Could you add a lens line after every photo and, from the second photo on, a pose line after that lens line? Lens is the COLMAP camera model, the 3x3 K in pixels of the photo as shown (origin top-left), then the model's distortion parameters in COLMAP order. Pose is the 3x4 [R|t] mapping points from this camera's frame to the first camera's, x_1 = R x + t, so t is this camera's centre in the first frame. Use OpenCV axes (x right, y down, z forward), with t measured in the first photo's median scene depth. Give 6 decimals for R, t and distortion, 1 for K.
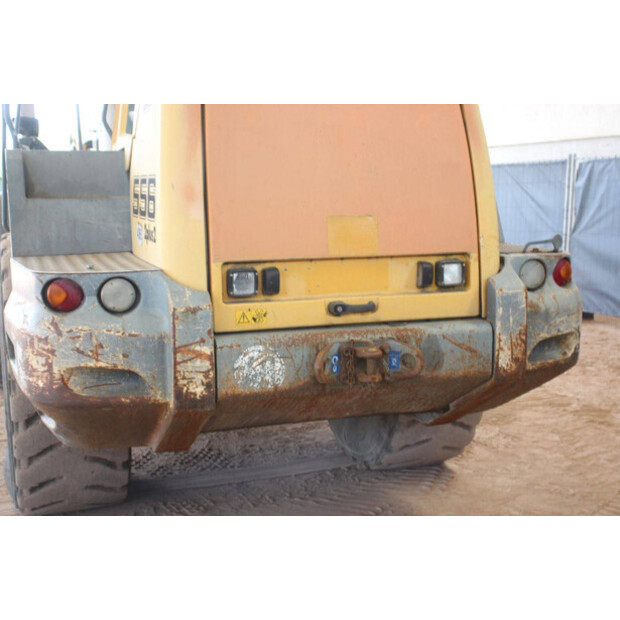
lens RADIAL K [[891.7, 0, 310.0], [0, 891.7, 310.0], [0, 0, 1]] dist [0.072032, 0.042412]
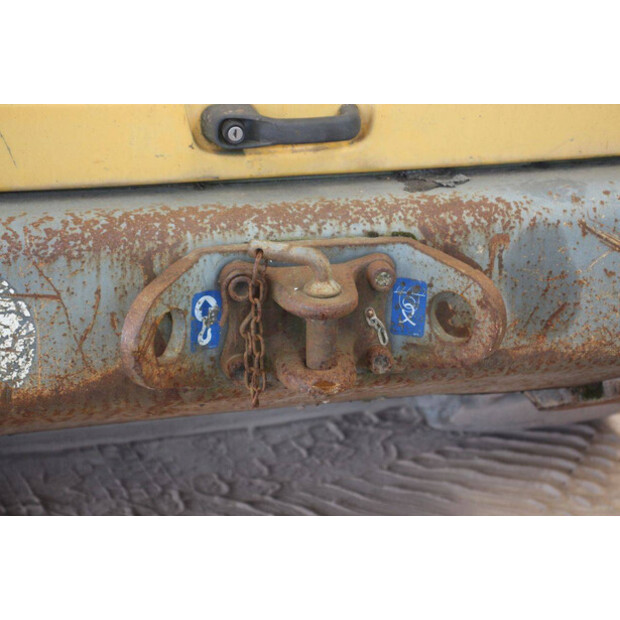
lens RADIAL K [[1451.0, 0, 310.0], [0, 1451.0, 310.0], [0, 0, 1]] dist [0.354280, -0.010612]
pose [[0.996117, 0.046806, -0.074569, 0.097096], [-0.029144, 0.974525, 0.222379, -0.052407], [0.083078, -0.219342, 0.972104, 0.508732]]
